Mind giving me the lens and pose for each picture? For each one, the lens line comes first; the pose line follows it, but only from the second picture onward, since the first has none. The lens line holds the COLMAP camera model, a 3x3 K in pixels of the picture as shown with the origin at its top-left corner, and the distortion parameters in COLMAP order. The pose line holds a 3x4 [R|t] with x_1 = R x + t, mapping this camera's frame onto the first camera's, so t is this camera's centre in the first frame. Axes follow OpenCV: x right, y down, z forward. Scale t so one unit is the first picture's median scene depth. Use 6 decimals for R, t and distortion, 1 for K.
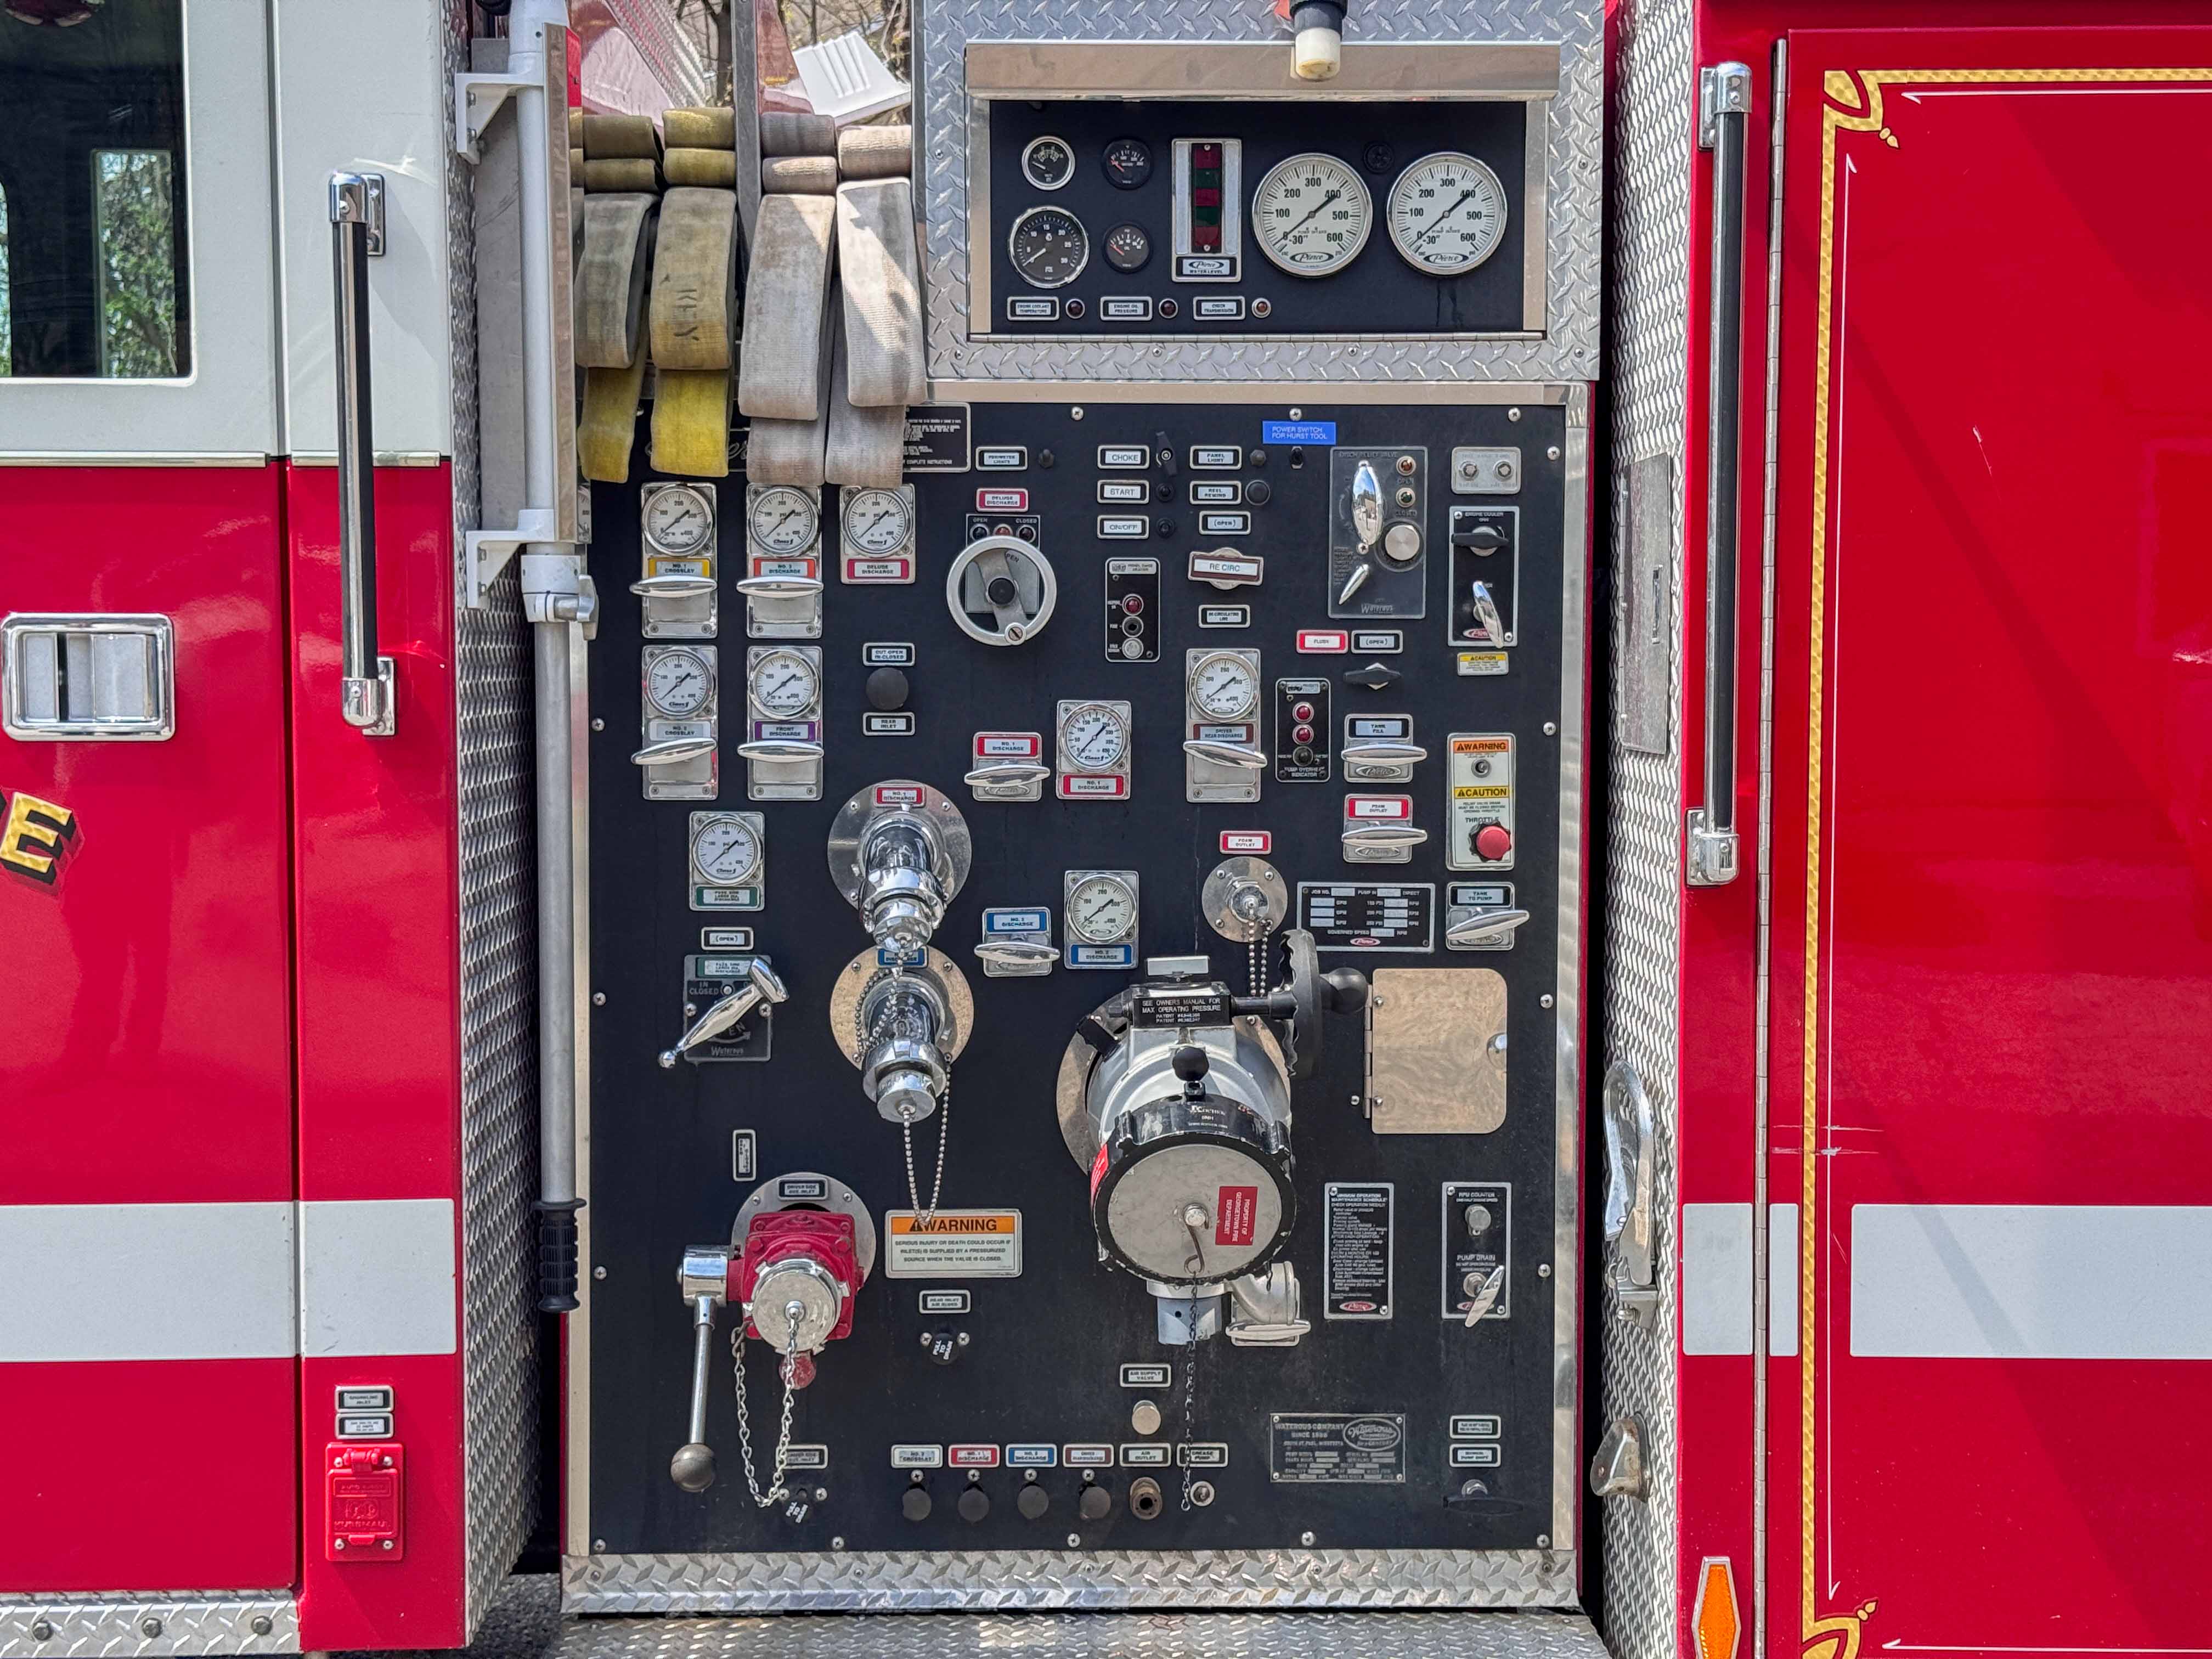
lens RADIAL K [[3110.7, 0, 1110.4], [0, 3110.7, 824.1], [0, 0, 1]] dist [0.106024, 0.000000]
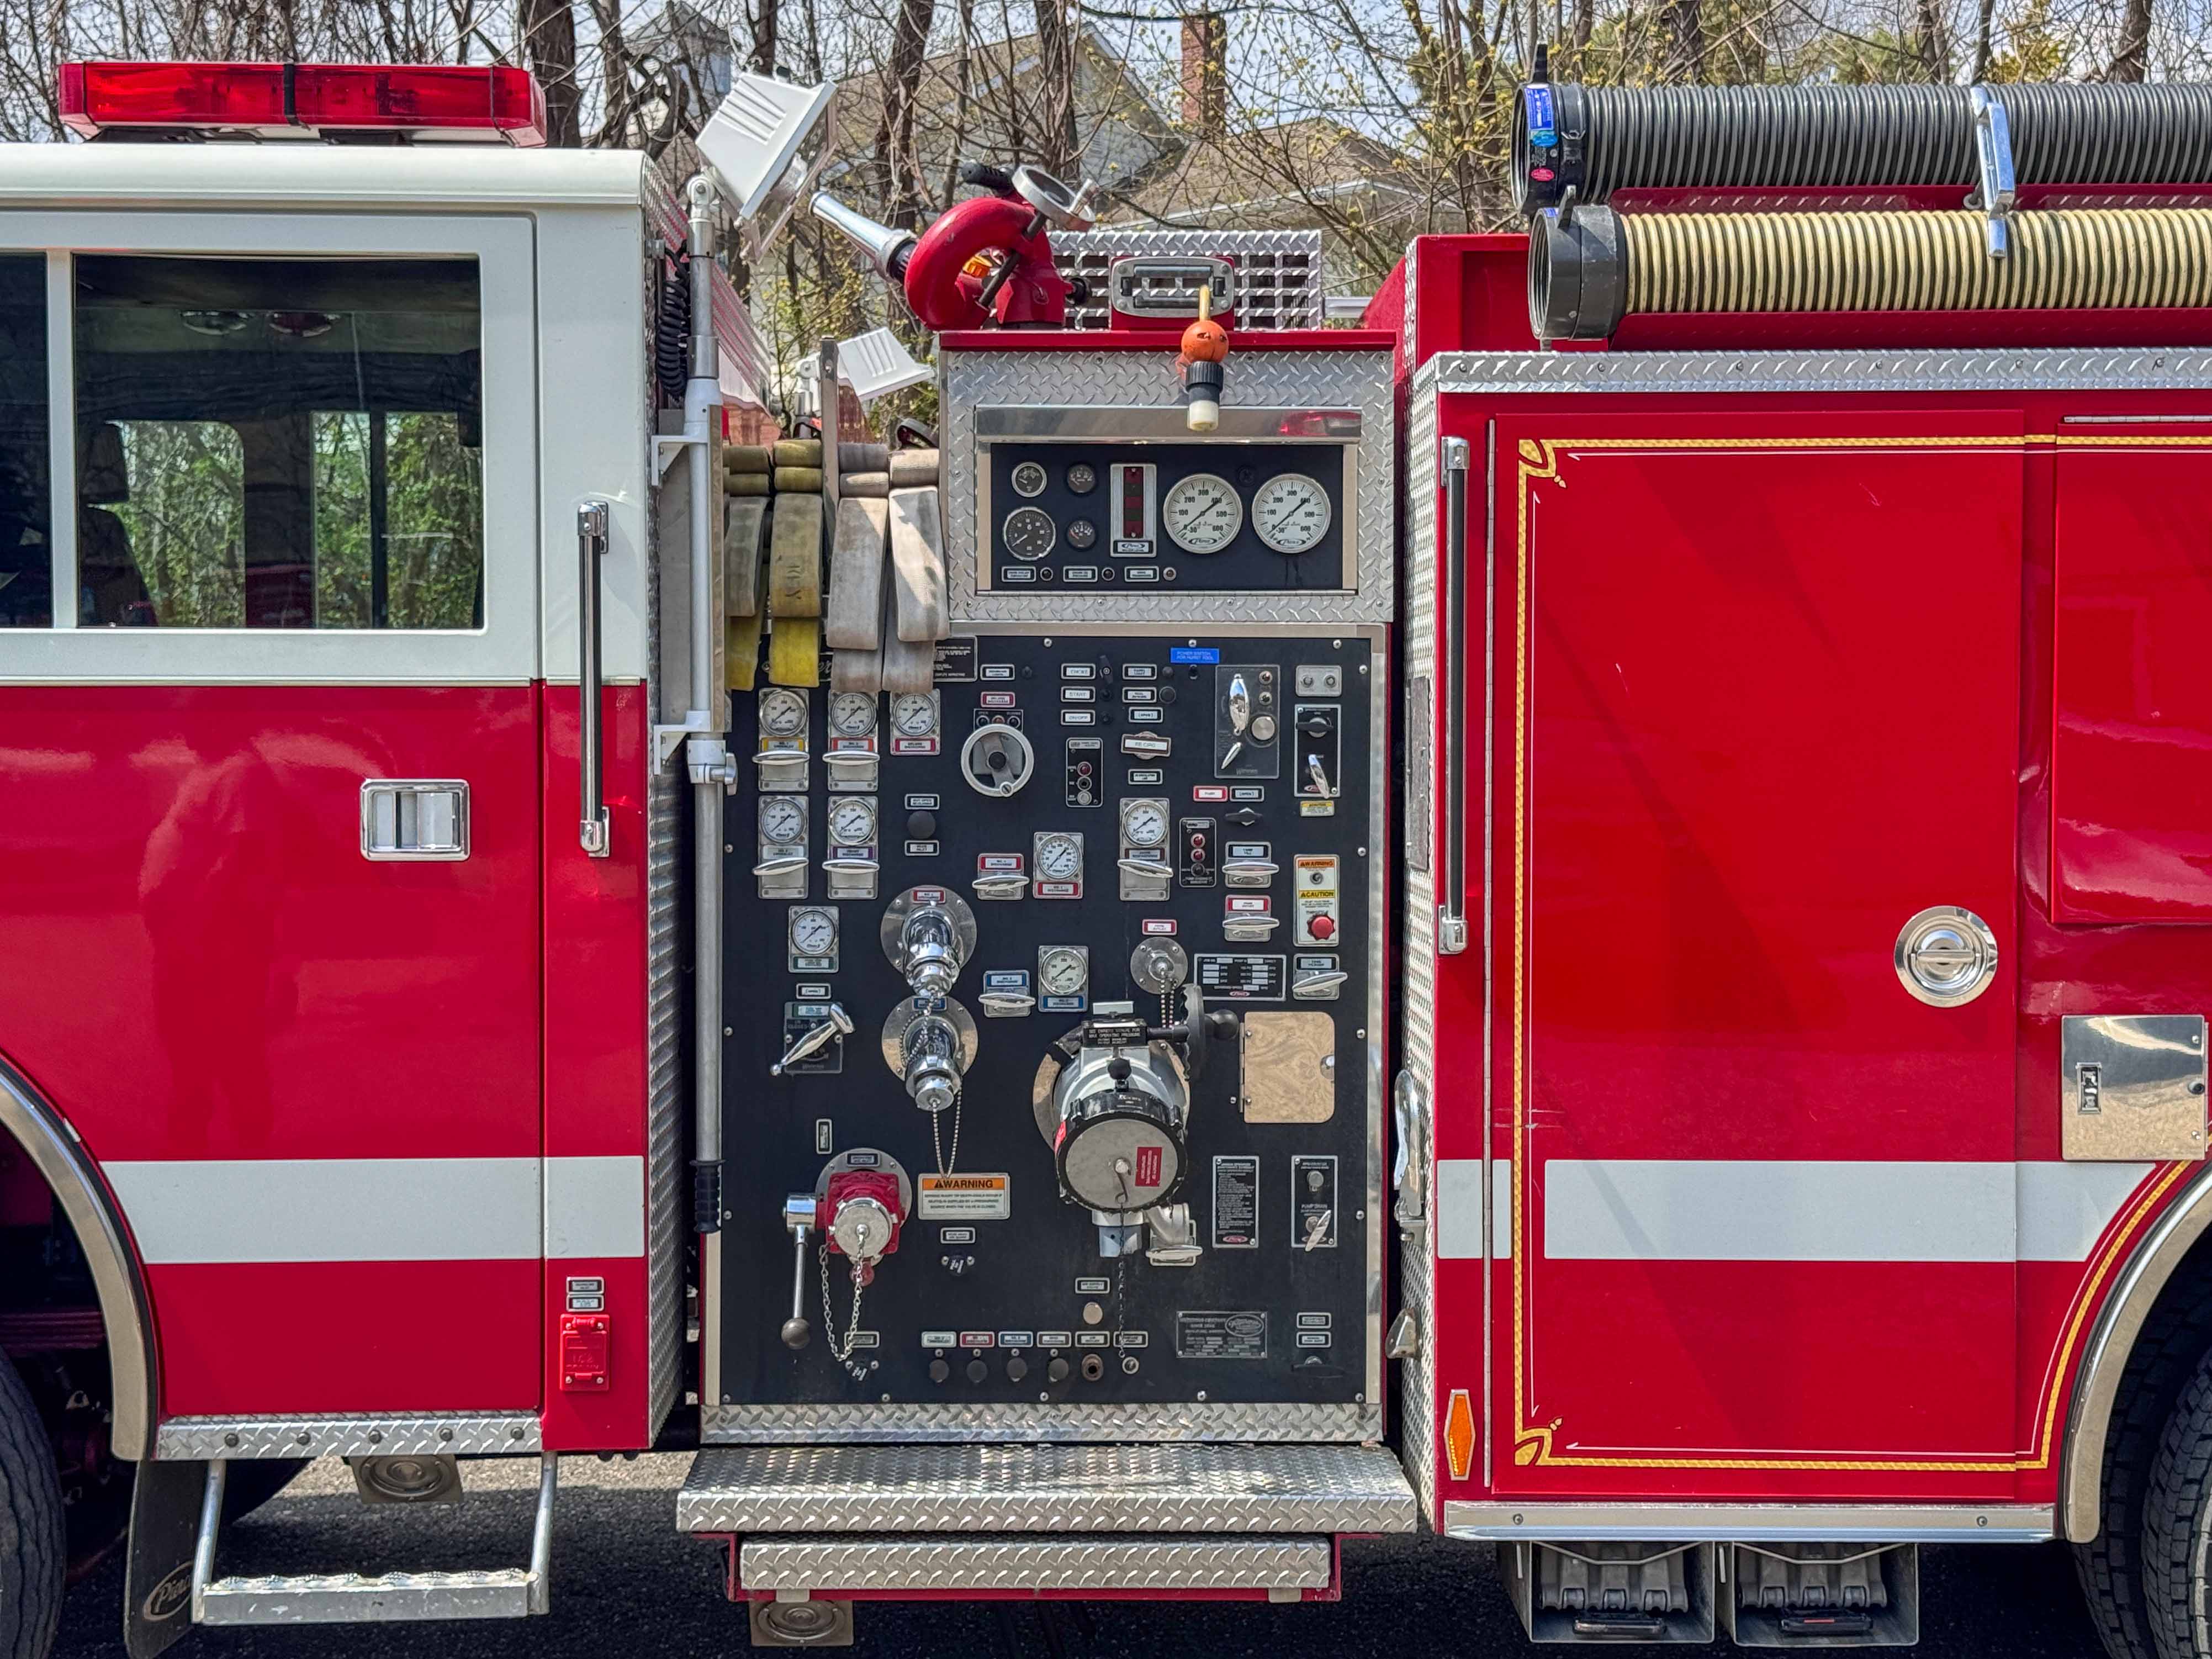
lens RADIAL K [[3111.0, 0, 1093.1], [0, 3111.0, 828.4], [0, 0, 1]] dist [0.106024, 0.000000]
pose [[0.999998, 0.001480, 0.001193, 0.009644], [-0.001441, 0.999490, -0.031903, 0.006227], [-0.001240, 0.031901, 0.999490, -0.506542]]
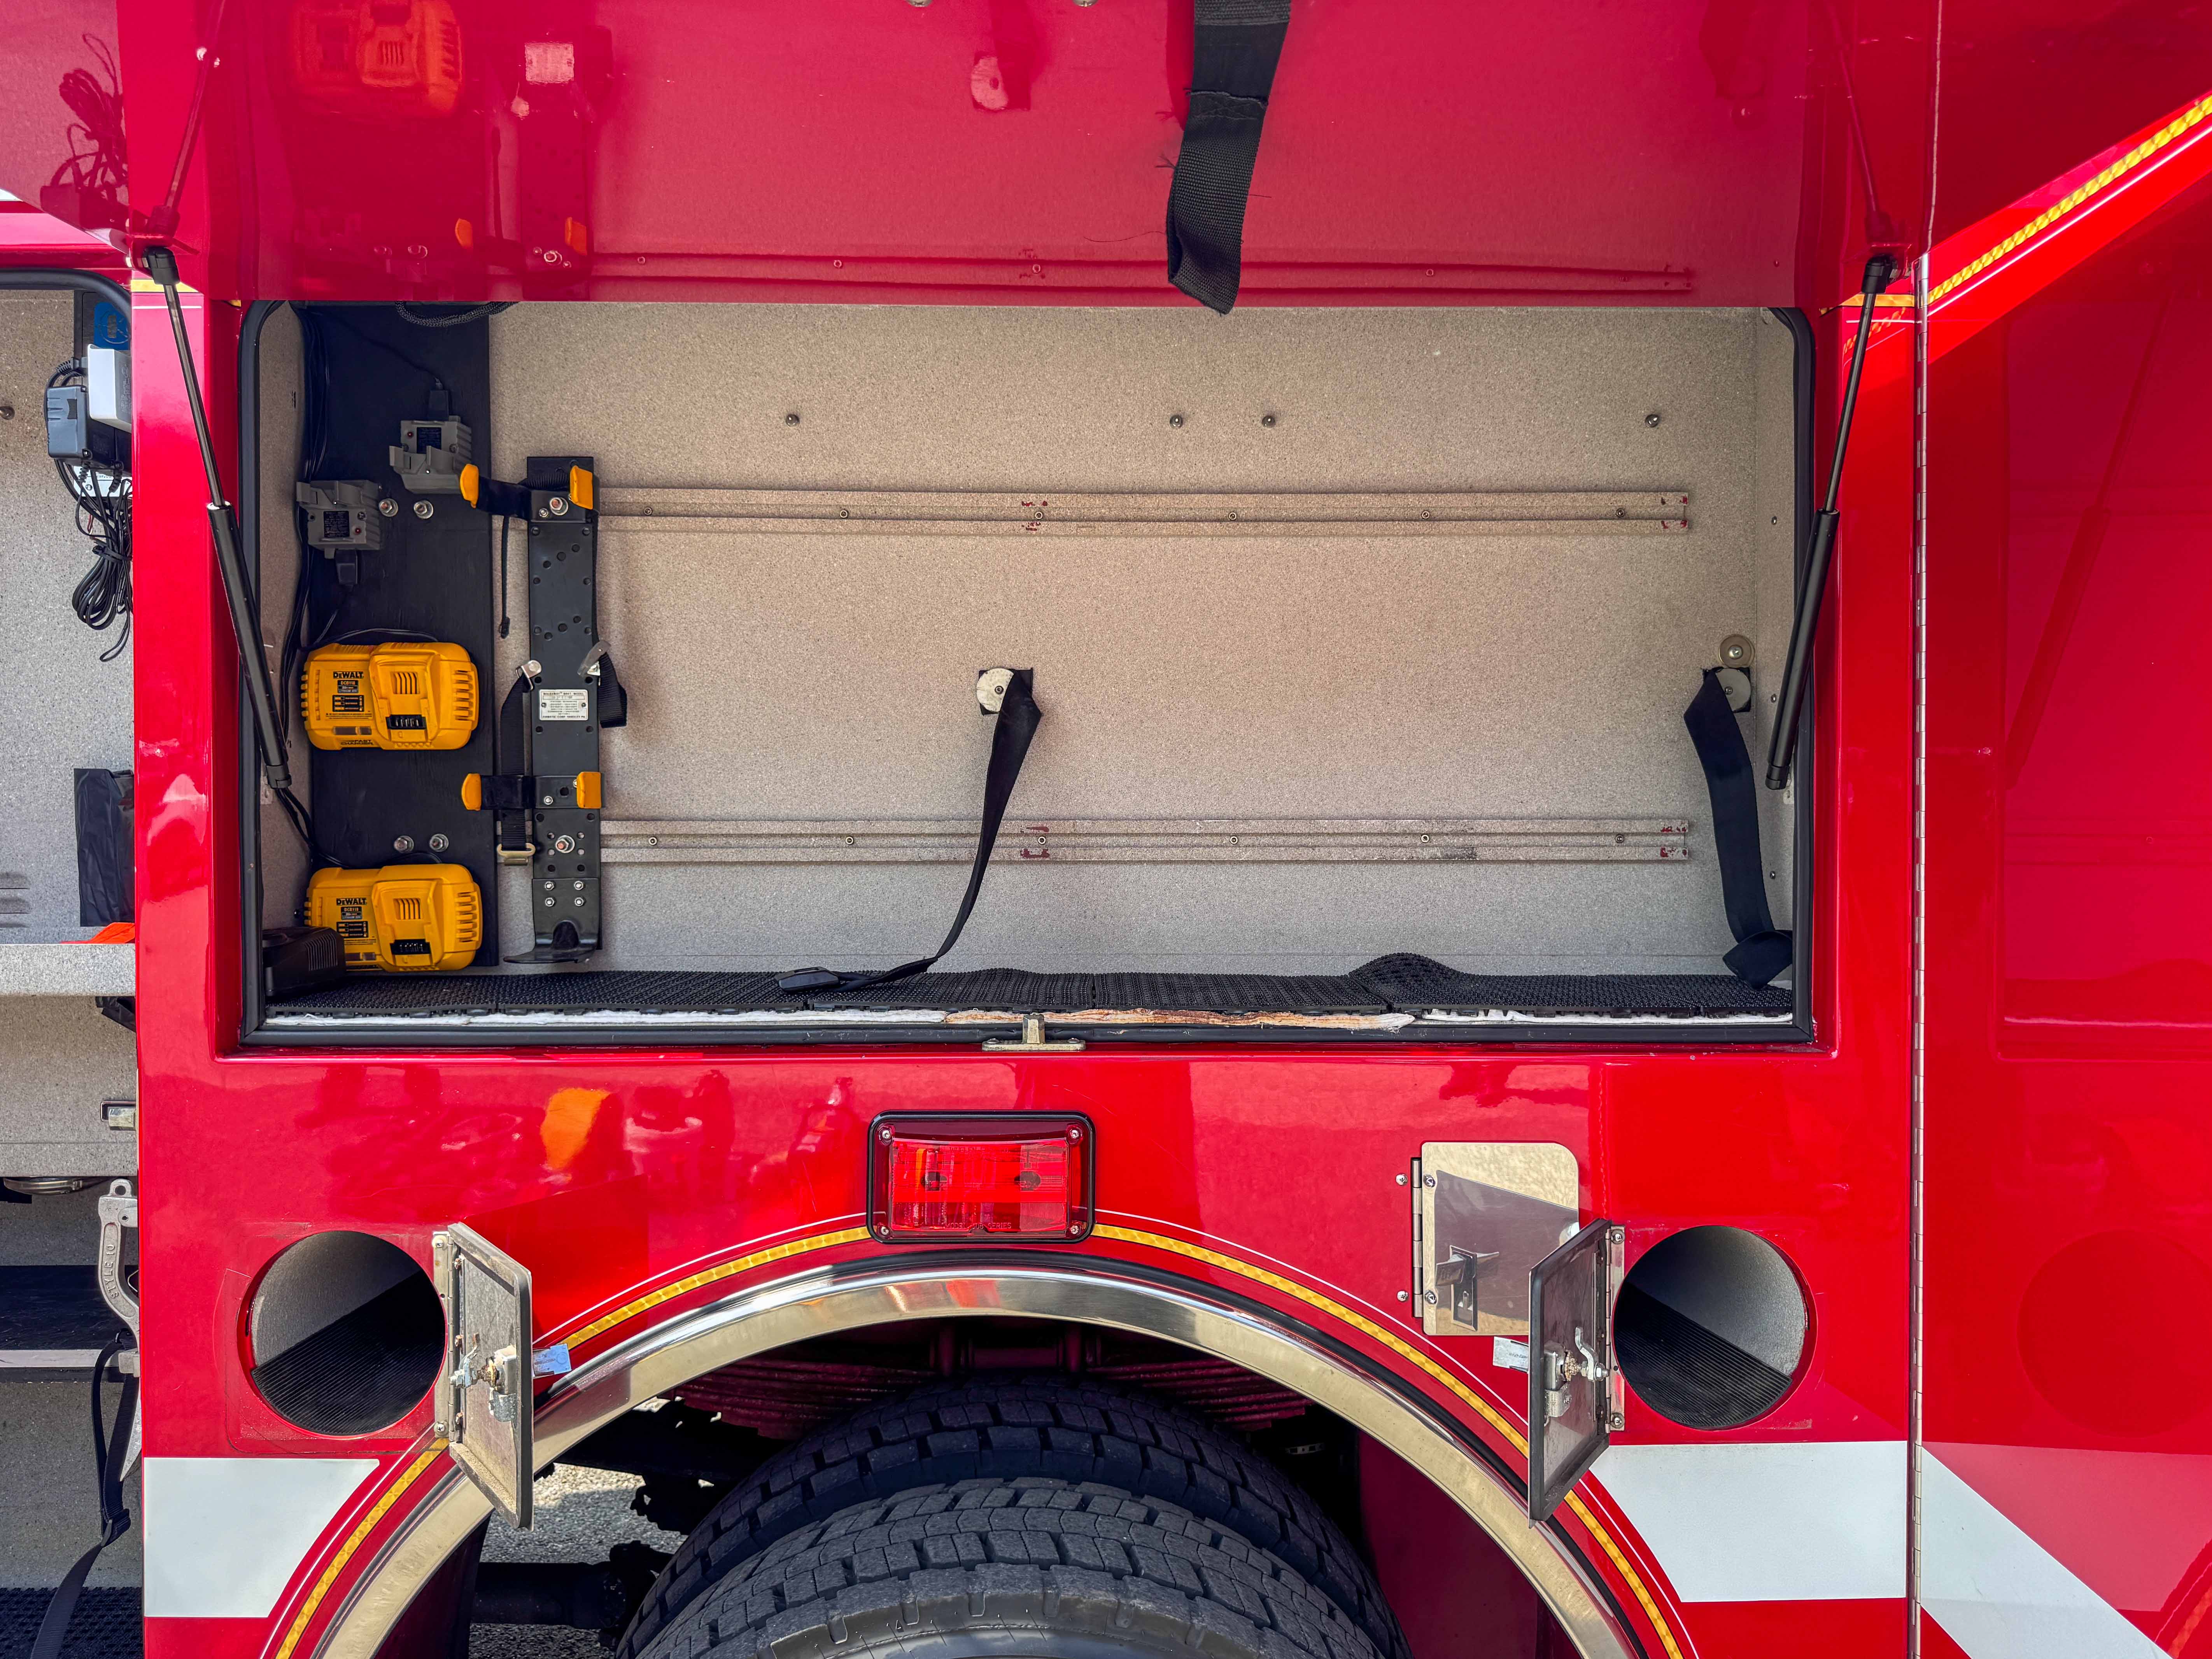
lens RADIAL K [[1553.8, 0, 1113.0], [0, 1553.8, 817.8], [0, 0, 1]] dist [0.052991, -0.068681]
pose [[0.999927, 0.002888, 0.011704, 0.694456], [-0.002169, 0.998136, -0.060984, -0.041147], [-0.011858, 0.060954, 0.998070, 0.477659]]
